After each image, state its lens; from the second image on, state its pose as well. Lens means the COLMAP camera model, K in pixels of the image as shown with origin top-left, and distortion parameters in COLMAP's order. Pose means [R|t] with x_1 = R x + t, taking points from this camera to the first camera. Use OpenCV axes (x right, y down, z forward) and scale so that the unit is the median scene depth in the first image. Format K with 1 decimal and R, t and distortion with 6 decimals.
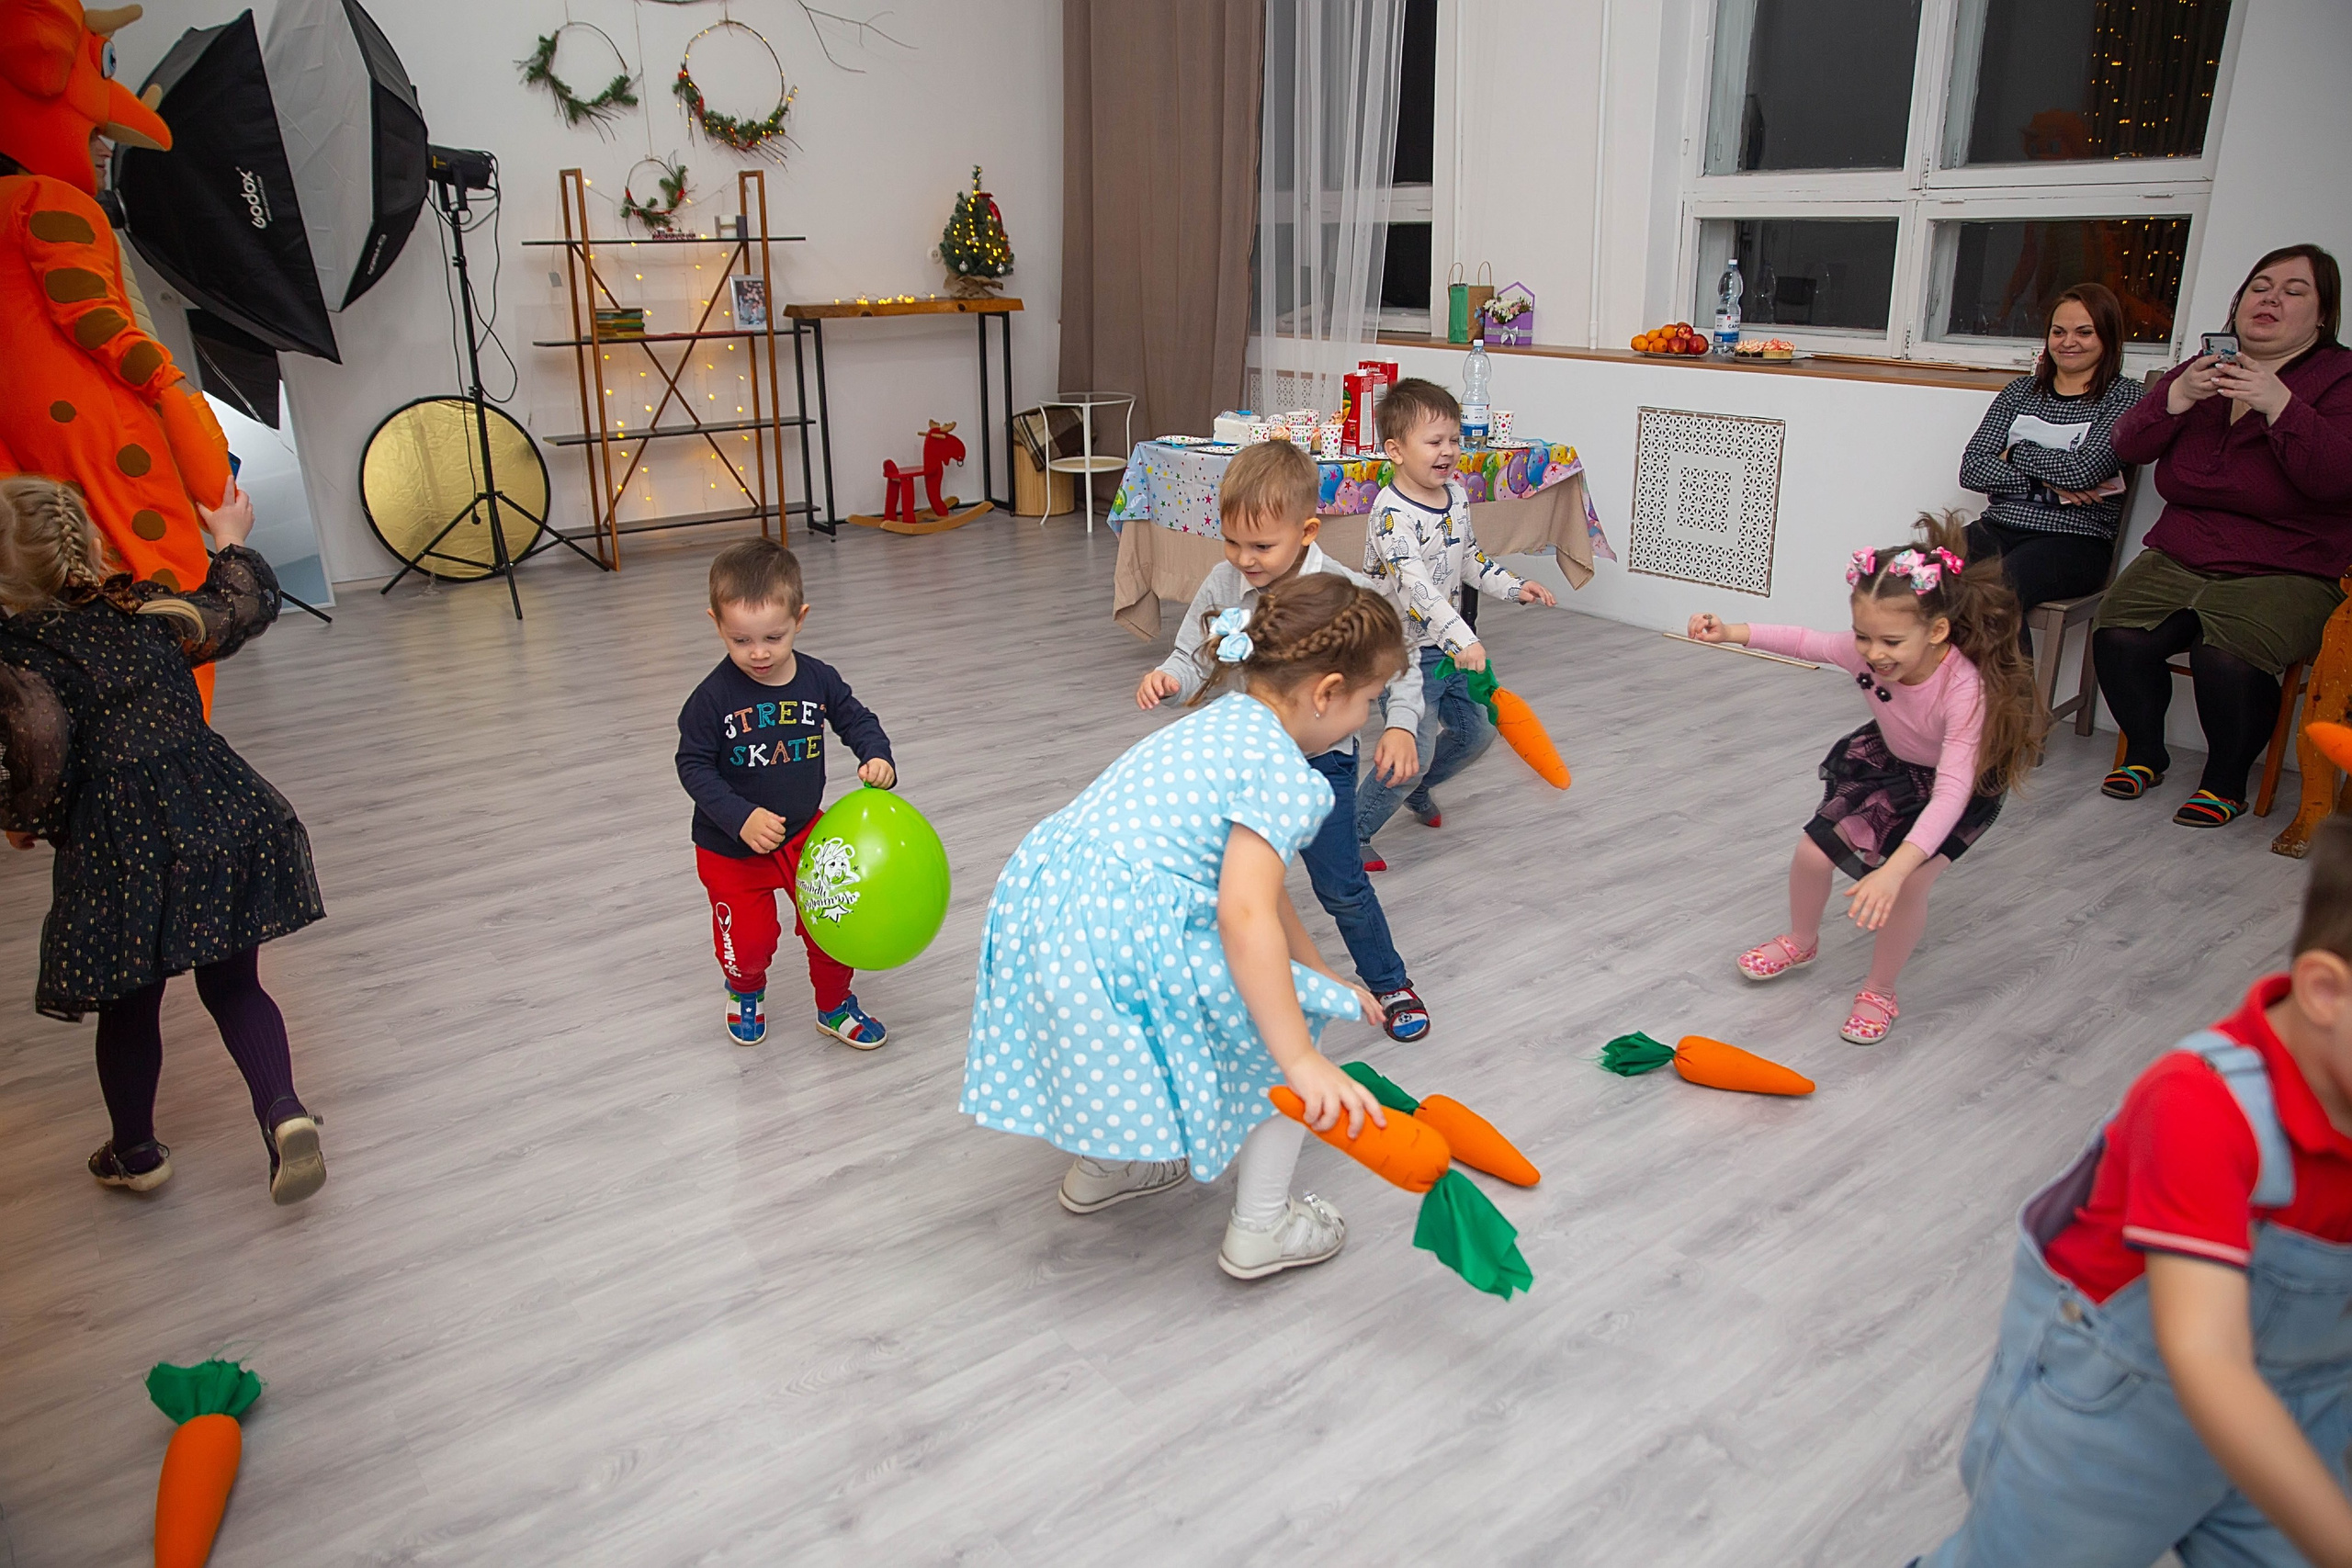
lens RADIAL K [[1555.0, 0, 1162.3], [0, 1555.0, 794.9], [0, 0, 1]] dist [-0.116995, 0.077470]
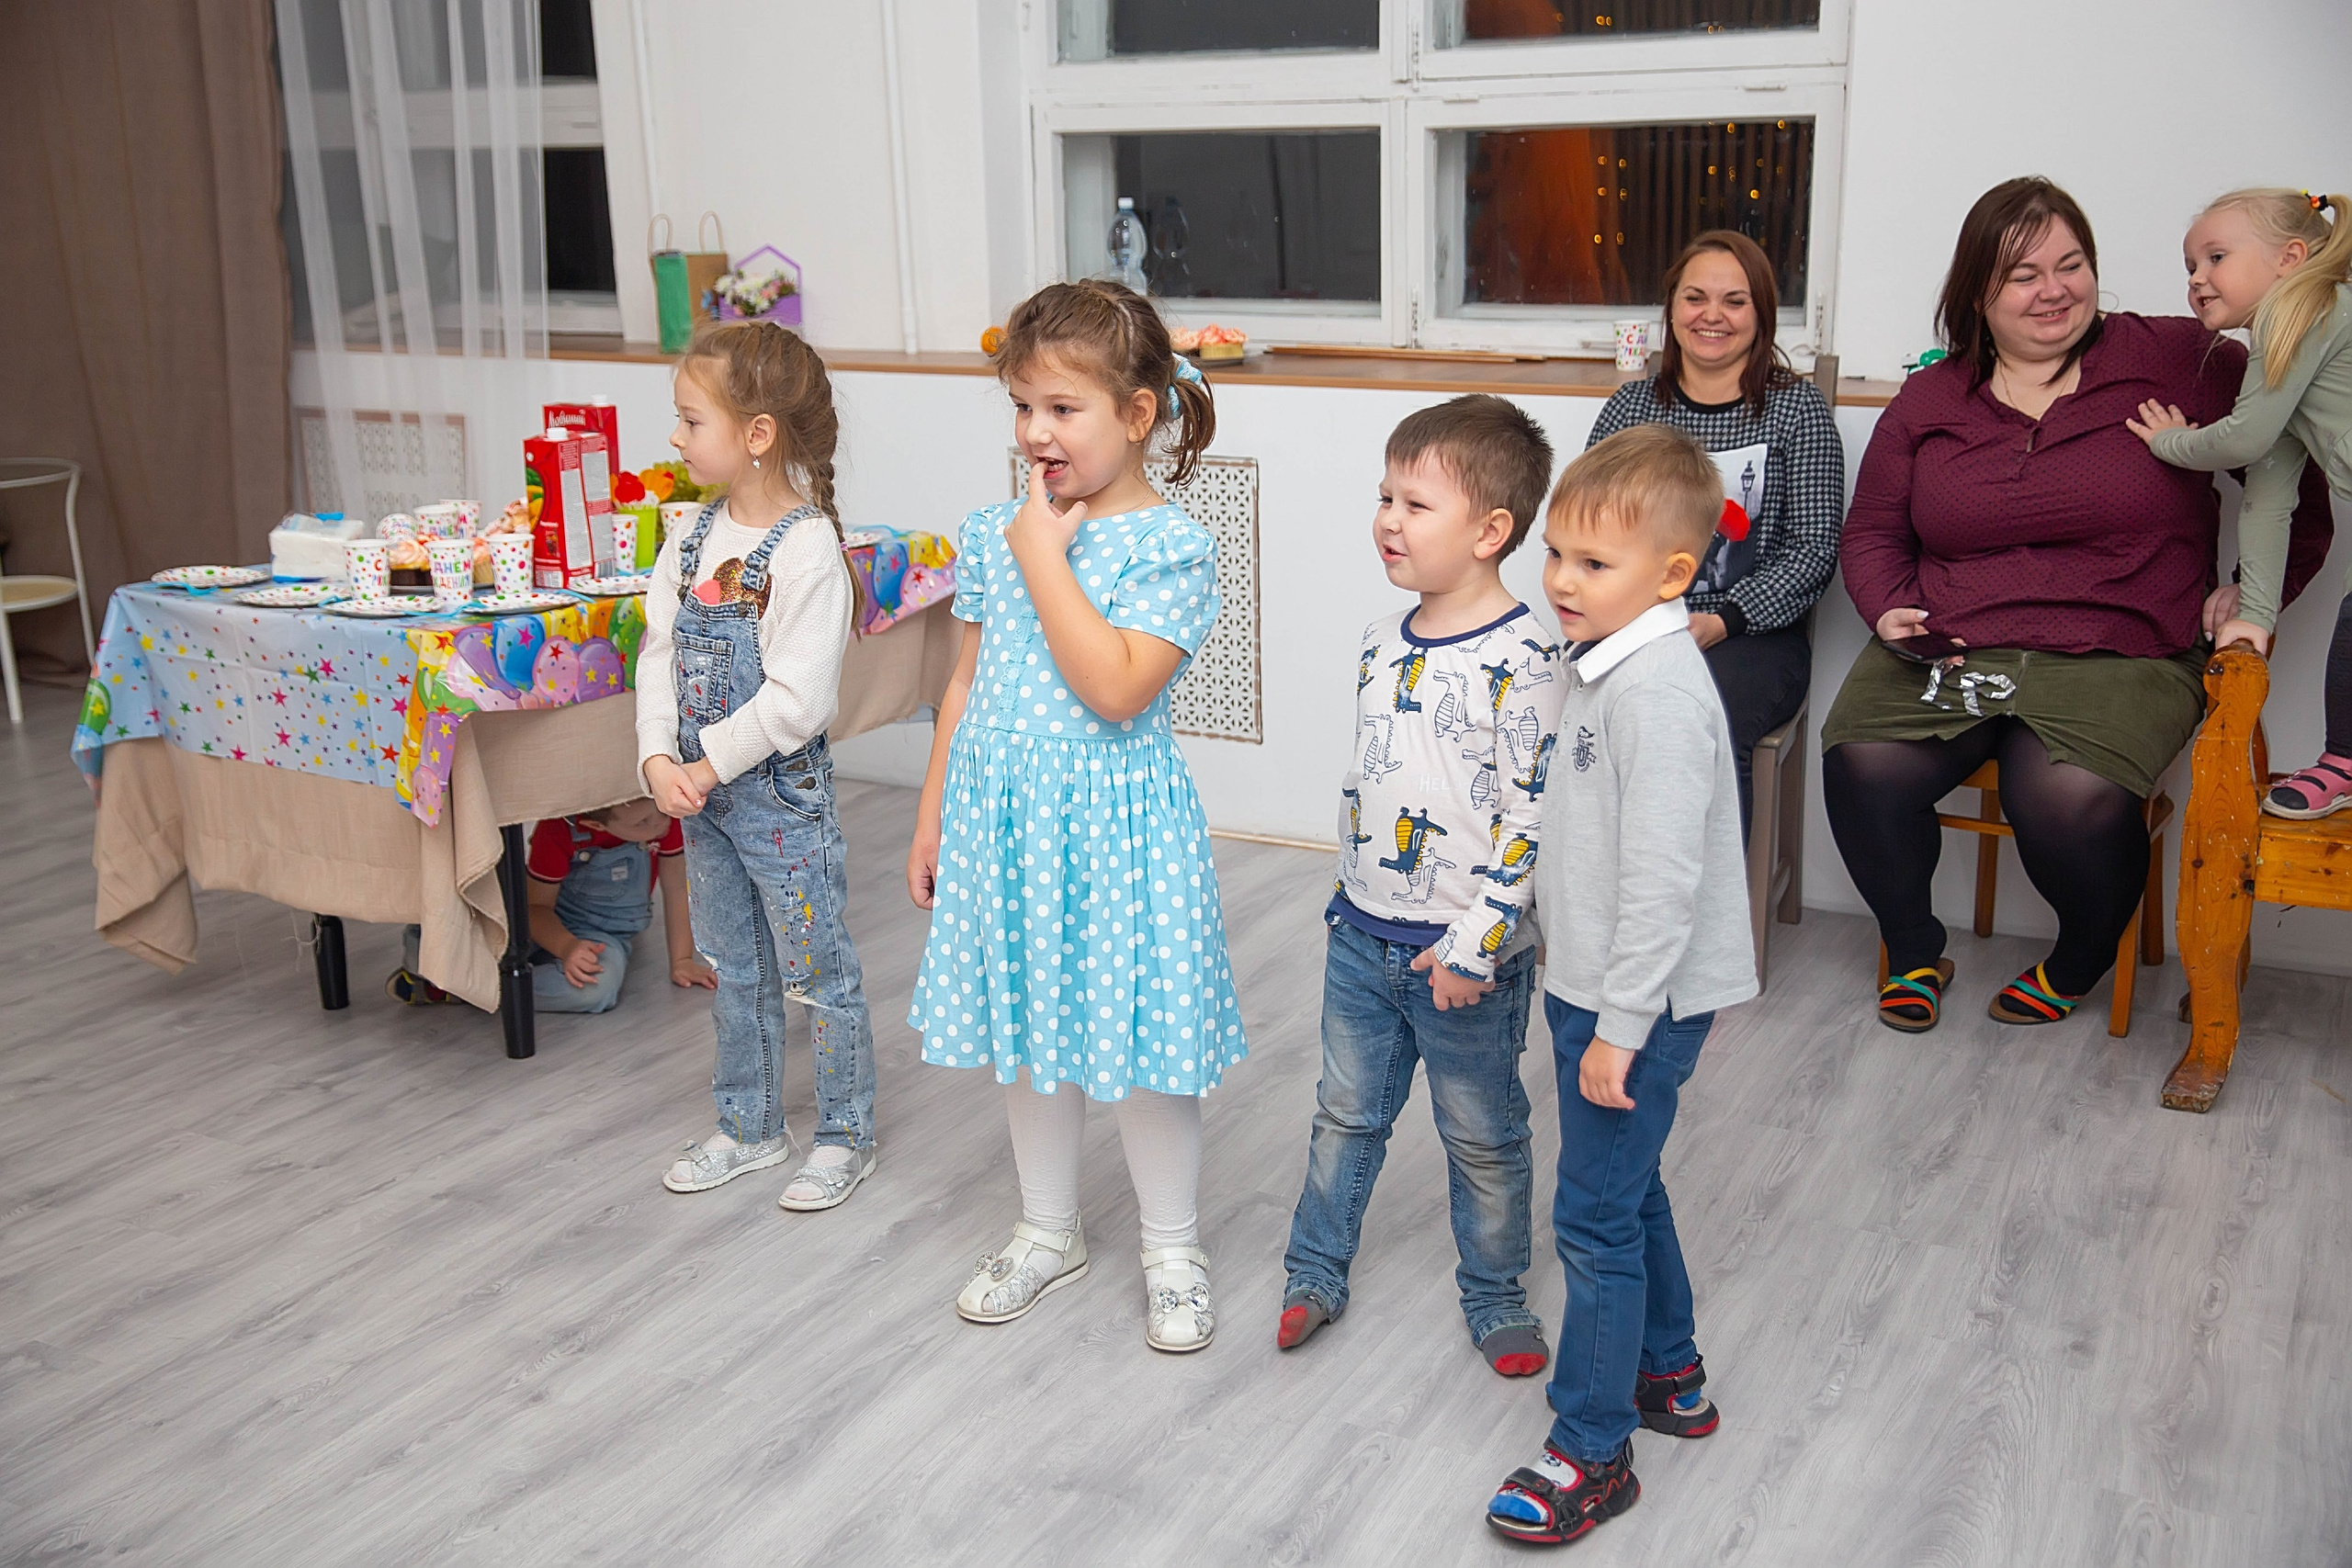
lens RADIAL K [[2298.3, 0, 1126.9], [0, 2298.3, 785.4], [0, 0, 1]] dist [-0.000163, 0.020220]
pose [[0.915035, -0.110909, 0.387828, -0.011532], [0.142506, 0.988342, -0.053584, -0.073864], [-0.377364, 0.104299, 0.920173, 0.180723]]
